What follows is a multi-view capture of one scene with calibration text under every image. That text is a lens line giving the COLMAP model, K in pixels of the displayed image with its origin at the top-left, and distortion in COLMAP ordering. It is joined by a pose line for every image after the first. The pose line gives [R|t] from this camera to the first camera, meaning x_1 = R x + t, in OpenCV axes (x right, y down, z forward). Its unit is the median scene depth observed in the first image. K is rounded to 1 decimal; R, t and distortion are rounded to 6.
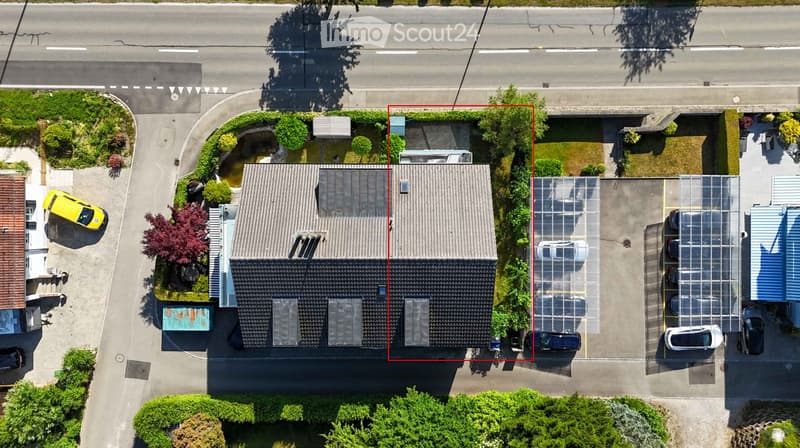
lens RADIAL K [[598.3, 0, 400.0], [0, 598.3, 224.0], [0, 0, 1]] dist [0.101676, 0.001763]
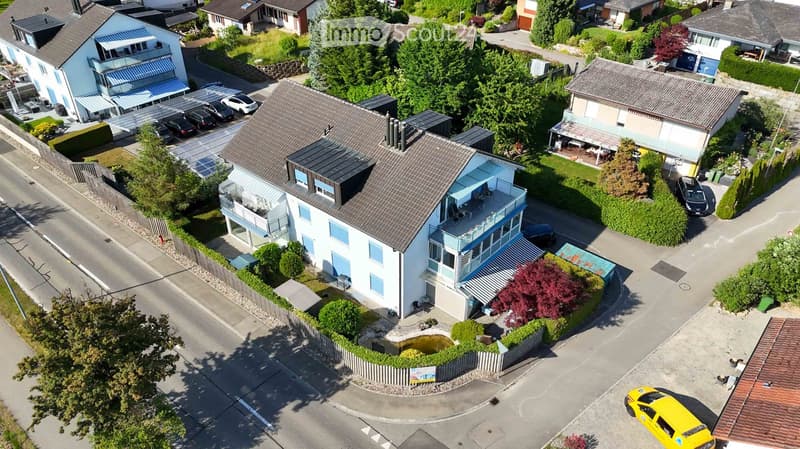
lens RADIAL K [[598.3, 0, 400.0], [0, 598.3, 224.5], [0, 0, 1]] dist [0.101676, 0.001763]
pose [[-0.750873, -0.374171, 0.544230, -0.581517], [0.660201, -0.447742, 0.603044, -0.485994], [0.018033, 0.812110, 0.583225, 0.453528]]
